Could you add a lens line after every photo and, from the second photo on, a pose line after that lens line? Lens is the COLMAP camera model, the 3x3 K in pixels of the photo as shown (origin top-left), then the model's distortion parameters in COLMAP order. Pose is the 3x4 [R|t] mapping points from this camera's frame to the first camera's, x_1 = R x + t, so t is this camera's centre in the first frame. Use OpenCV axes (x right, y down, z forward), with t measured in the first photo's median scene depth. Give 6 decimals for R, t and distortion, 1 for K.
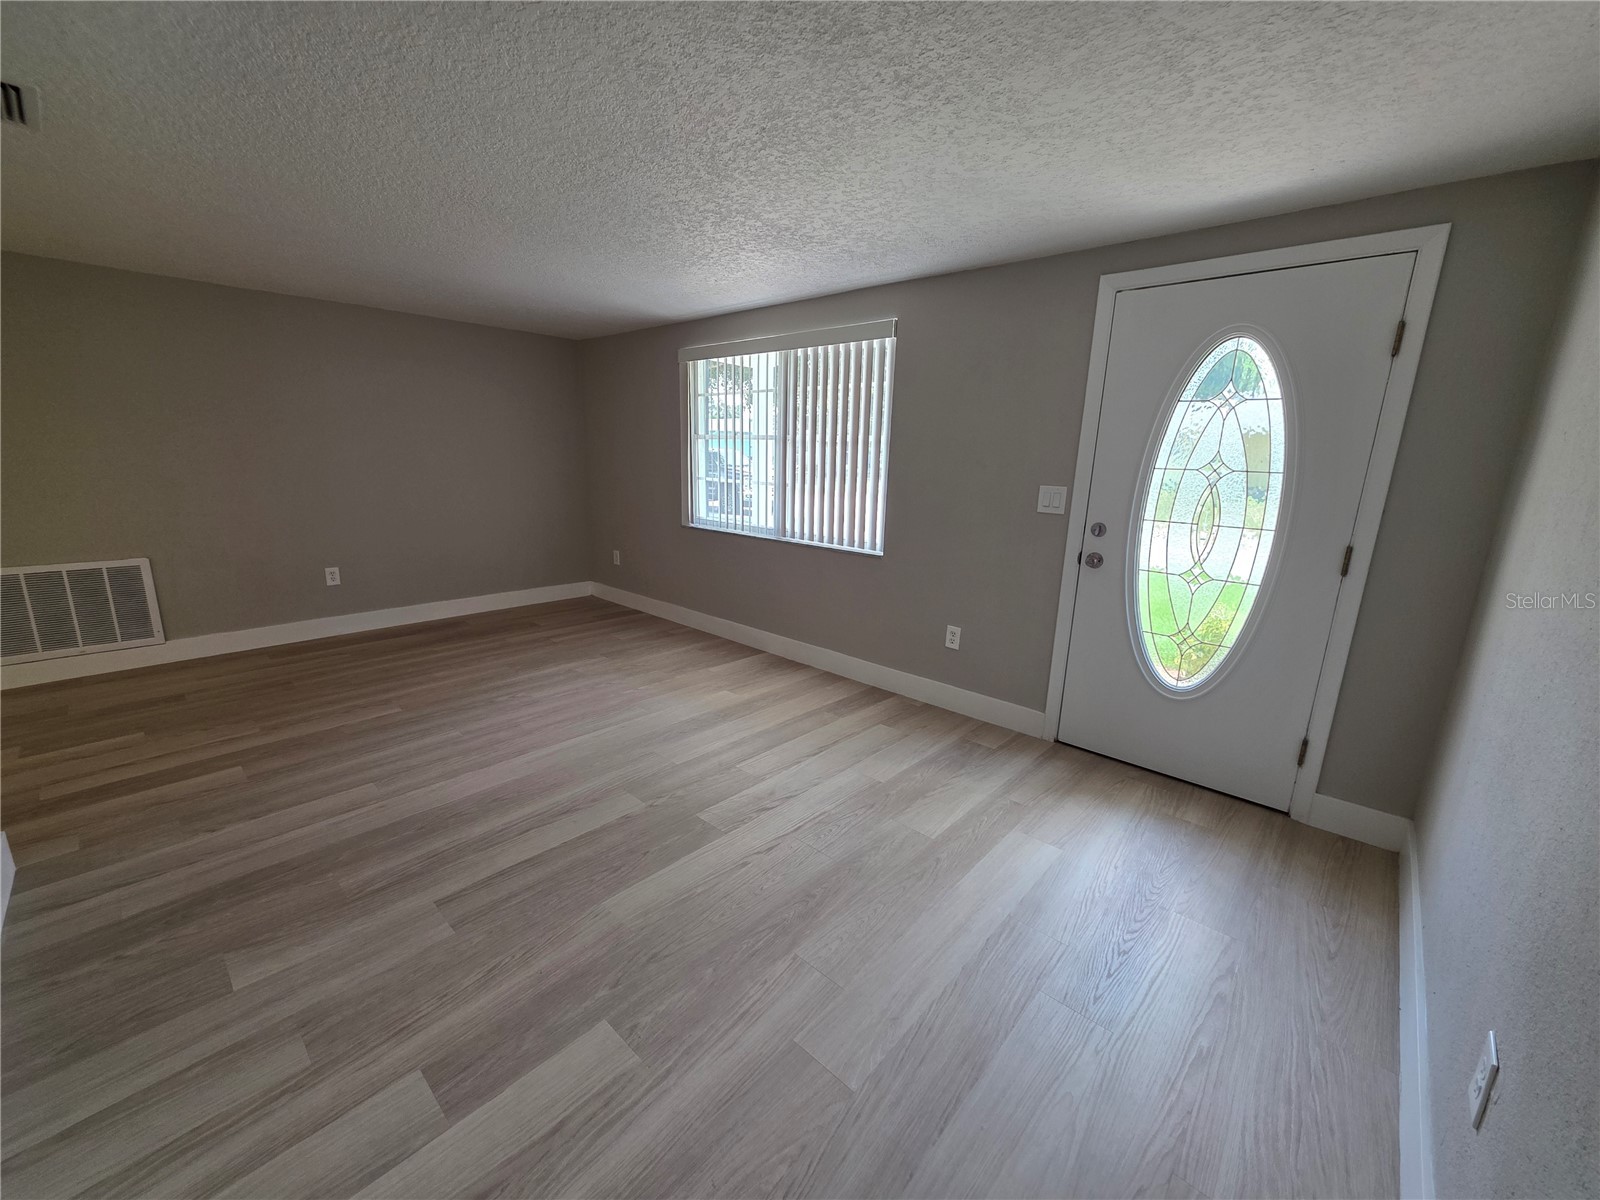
lens RADIAL K [[642.4, 0, 794.1], [0, 642.4, 593.2], [0, 0, 1]] dist [0.000777, -0.000150]
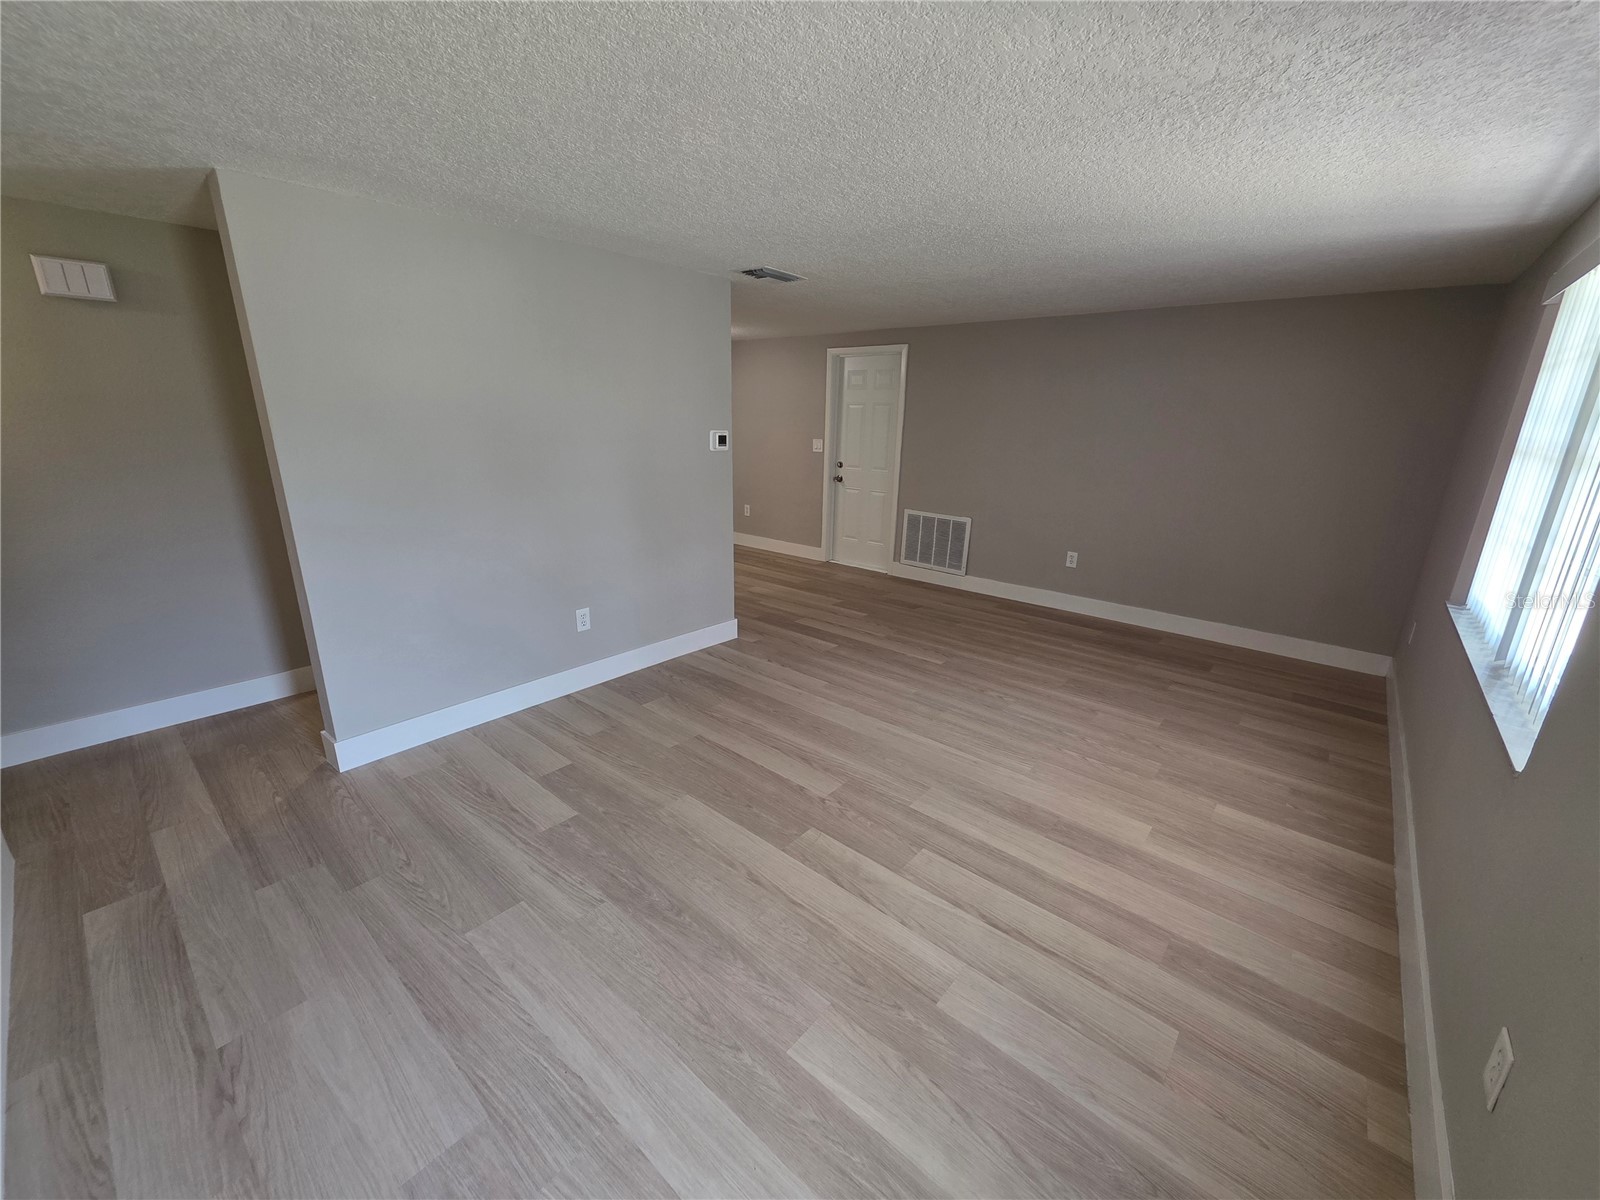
lens RADIAL K [[642.4, 0, 794.1], [0, 642.4, 593.2], [0, 0, 1]] dist [0.000777, -0.000150]
pose [[0.026533, 0.248870, -0.968173, 0.573067], [-0.235440, 0.942825, 0.235902, -0.180587], [0.971527, 0.221687, 0.083610, 0.642048]]
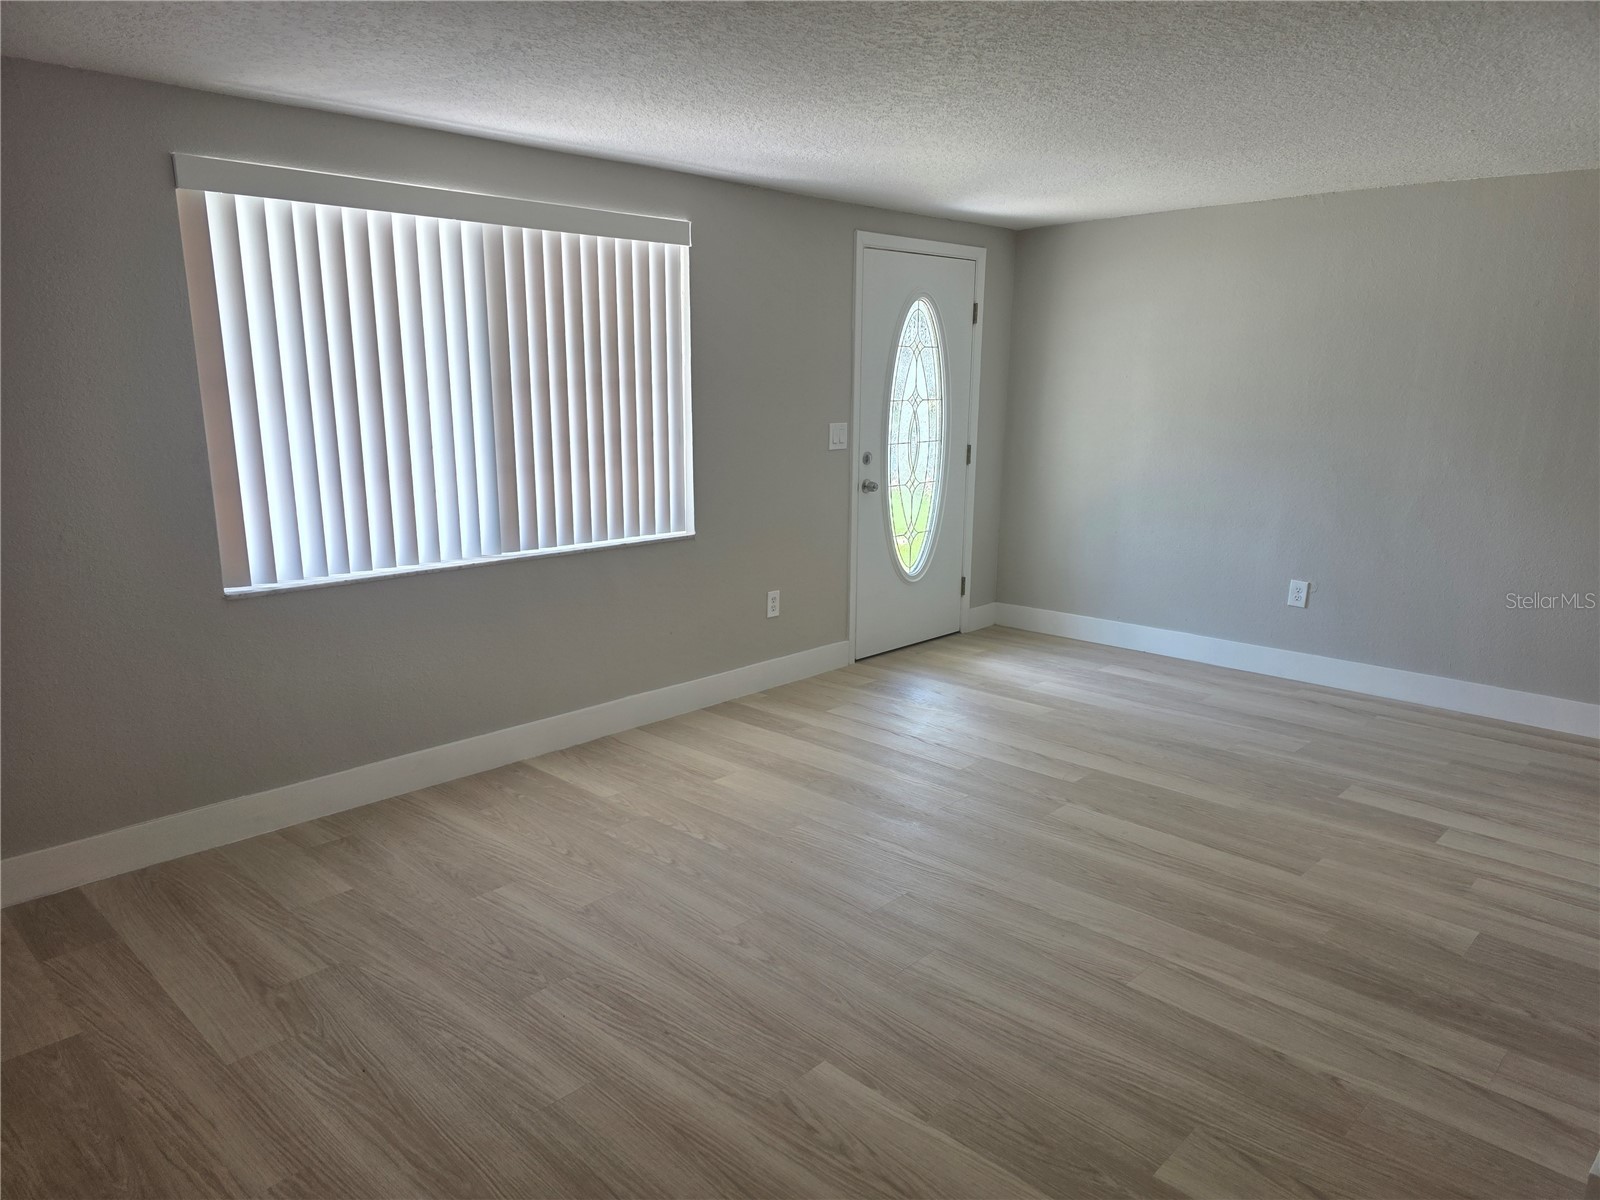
lens RADIAL K [[1052.0, 0, 800.0], [0, 1052.0, 600.0], [0, 0, 1]] dist [0.066419, -0.067110]
pose [[0.033329, -0.237071, 0.970921, -1.309366], [0.214360, 0.950549, 0.224738, -0.287204], [-0.976186, 0.200636, 0.082499, 0.965000]]
